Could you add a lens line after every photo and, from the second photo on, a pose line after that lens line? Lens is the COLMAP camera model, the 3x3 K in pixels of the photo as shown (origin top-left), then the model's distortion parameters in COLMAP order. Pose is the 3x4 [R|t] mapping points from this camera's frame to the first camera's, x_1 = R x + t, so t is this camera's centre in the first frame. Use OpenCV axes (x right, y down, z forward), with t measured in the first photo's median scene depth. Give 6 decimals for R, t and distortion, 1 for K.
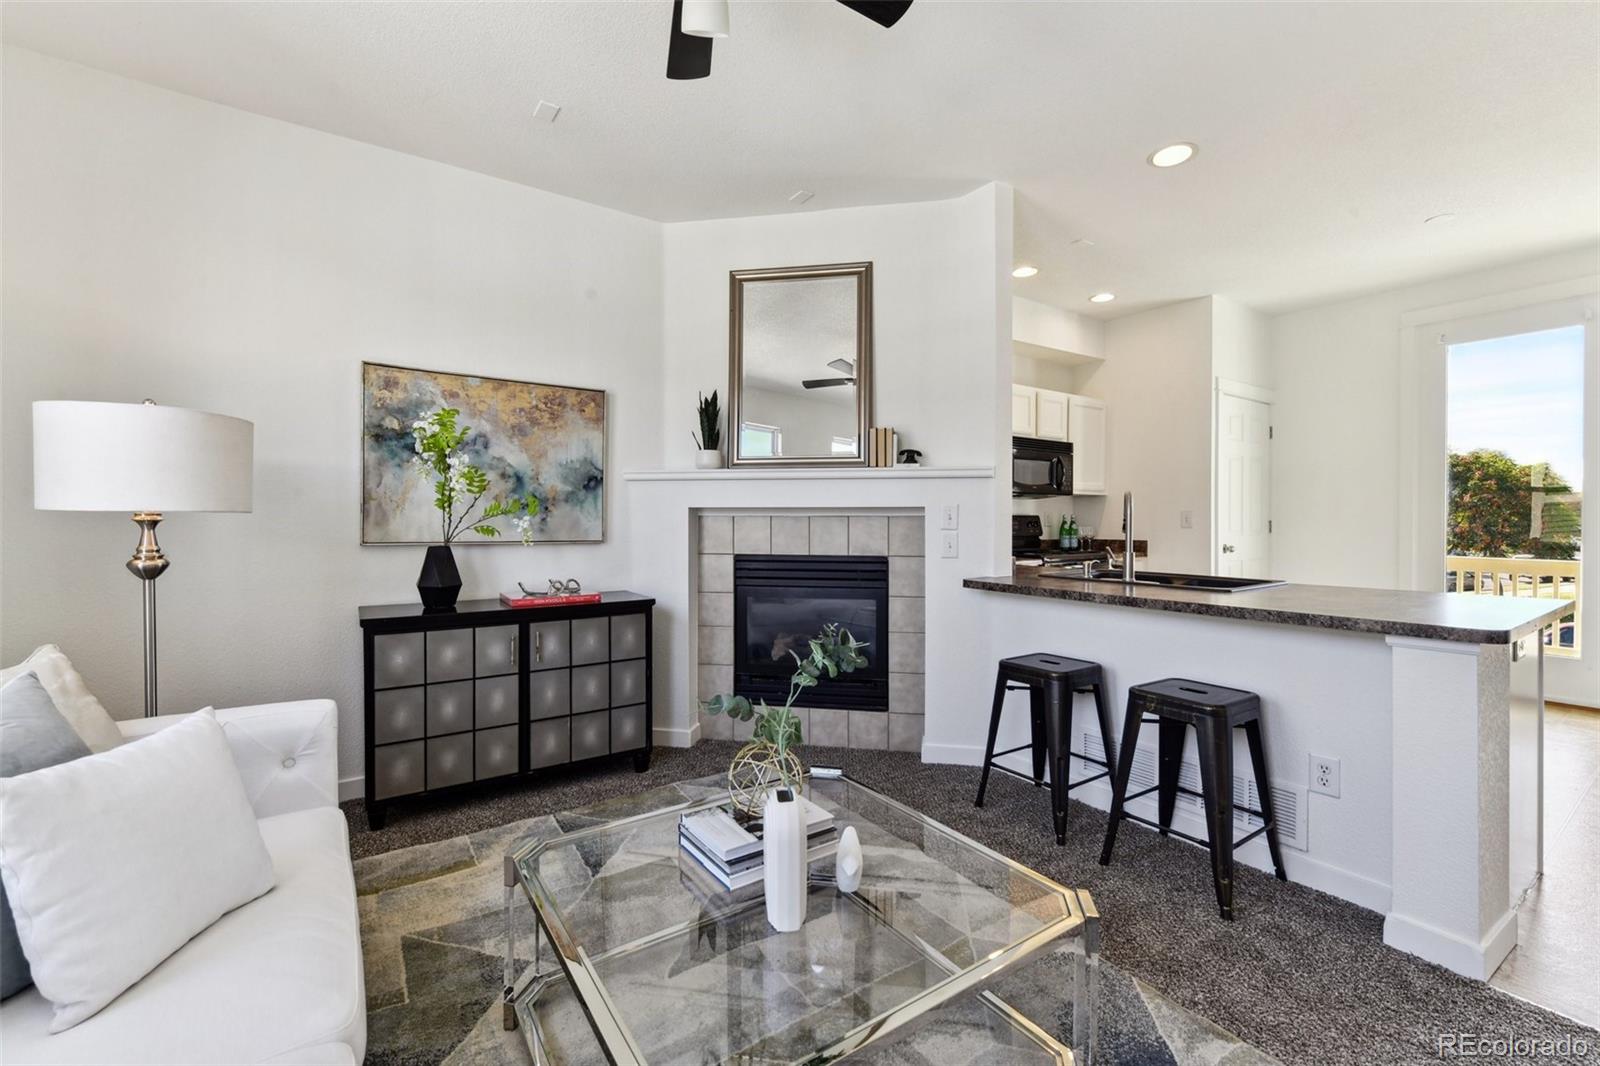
lens RADIAL K [[680.3, 0, 806.3], [0, 680.3, 525.2], [0, 0, 1]] dist [0.001538, -0.001300]
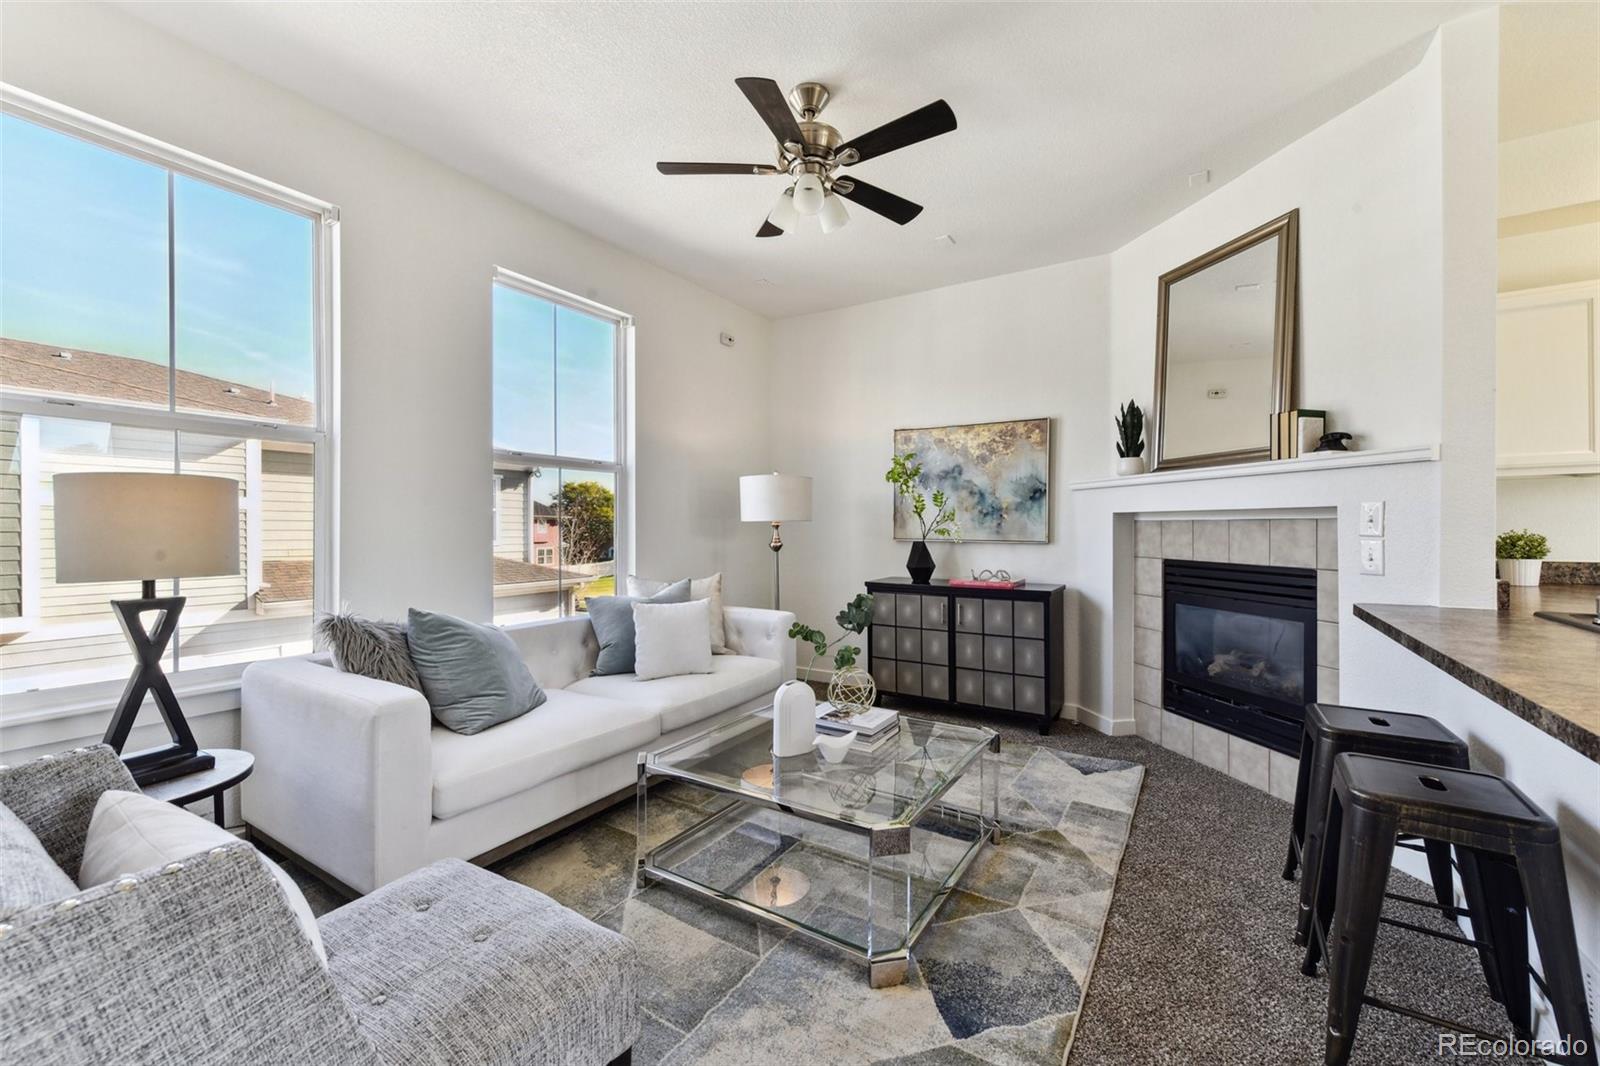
lens RADIAL K [[637.7, 0, 805.6], [0, 637.7, 527.5], [0, 0, 1]] dist [0.003574, -0.000117]
pose [[0.392198, 0.001219, -0.919880, 0.573418], [-0.007679, 0.999969, -0.001949, 0.002772], [0.919849, 0.007828, 0.392195, 0.158426]]
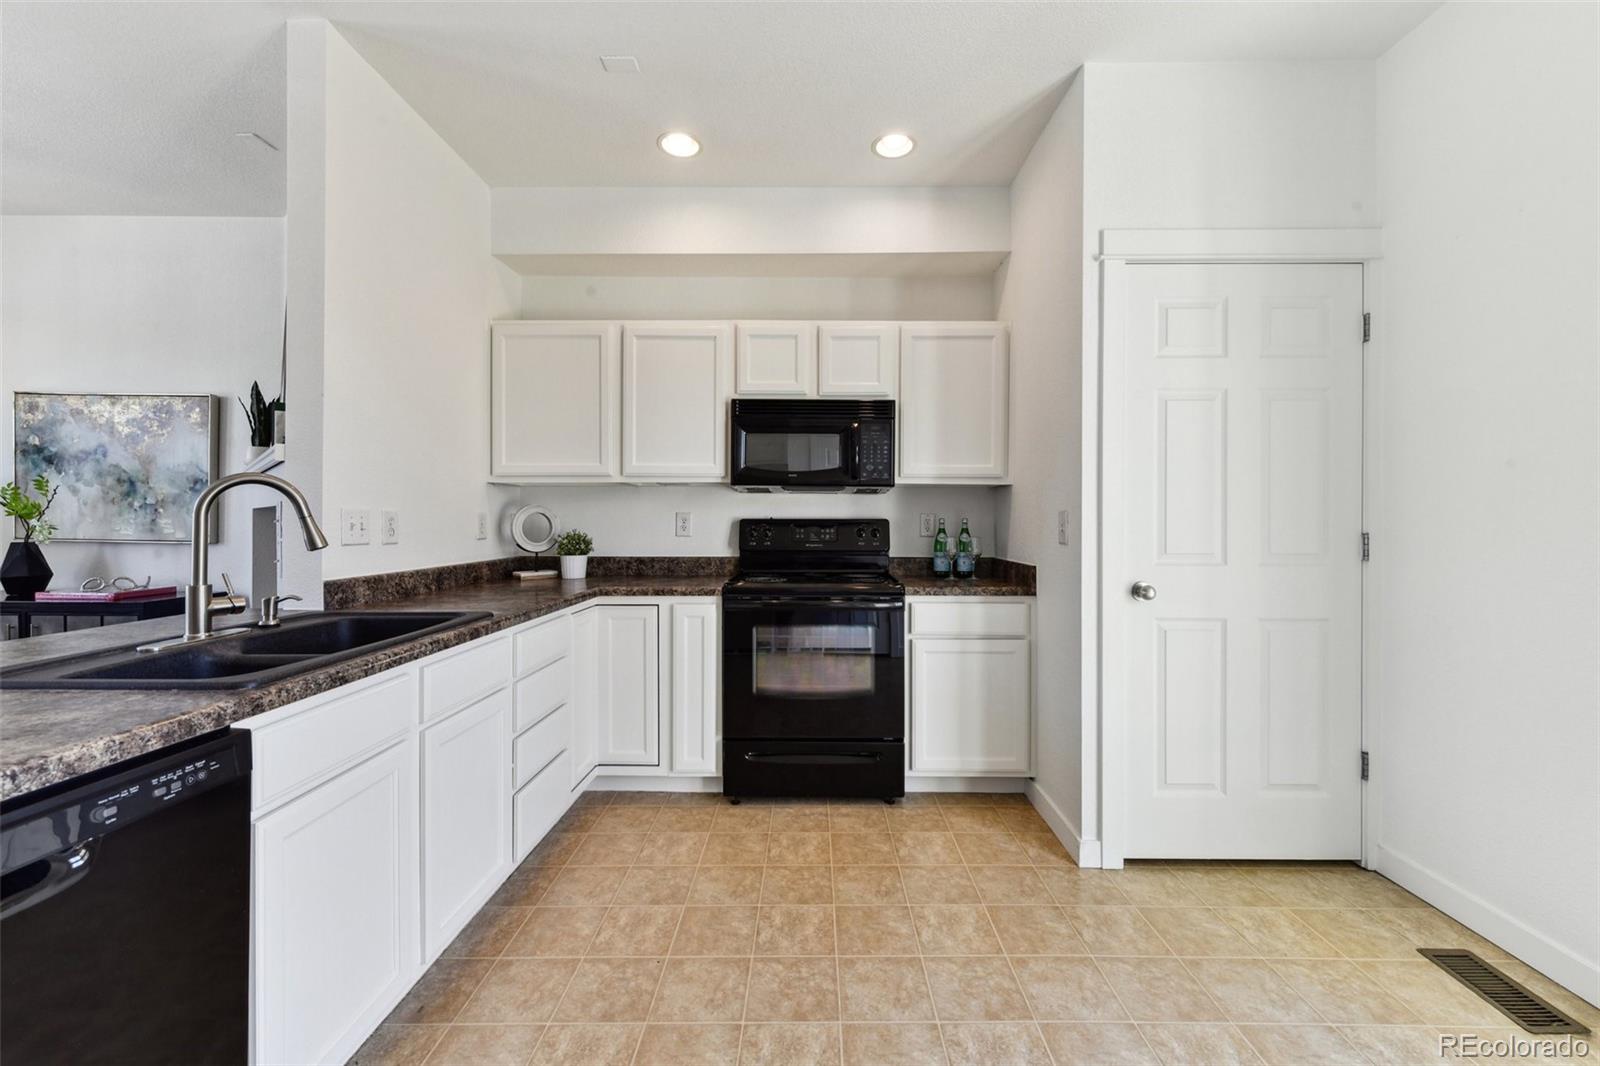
lens RADIAL K [[639.4, 0, 812.1], [0, 639.4, 524.1], [0, 0, 1]] dist [0.003002, -0.000149]
pose [[0.815167, 0.007140, -0.579182, 0.993021], [-0.011800, 0.999921, -0.004281, -0.010125], [0.579105, 0.010324, 0.815187, 0.733899]]
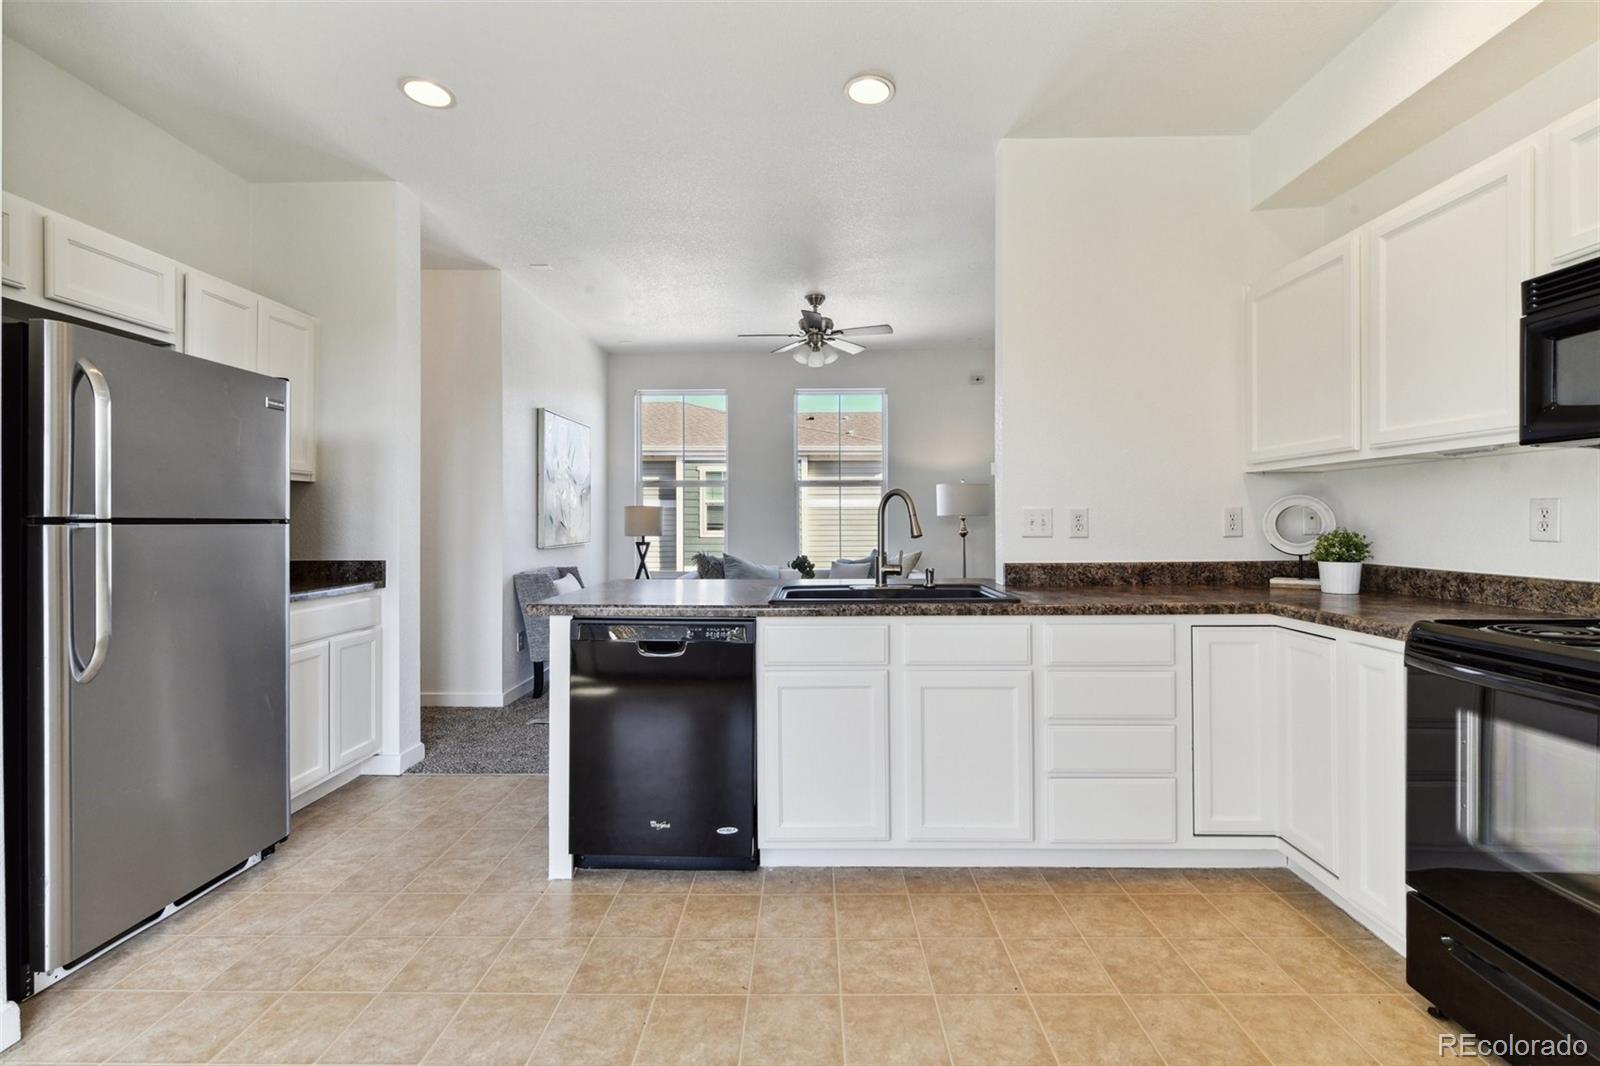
lens RADIAL K [[669.3, 0, 817.0], [0, 669.3, 531.5], [0, 0, 1]] dist [-0.000726, -0.000946]
pose [[-0.573879, 0.019381, -0.818711, 1.081757], [-0.003366, 0.999656, 0.026024, -0.014451], [0.818933, 0.017691, -0.573616, 1.229563]]
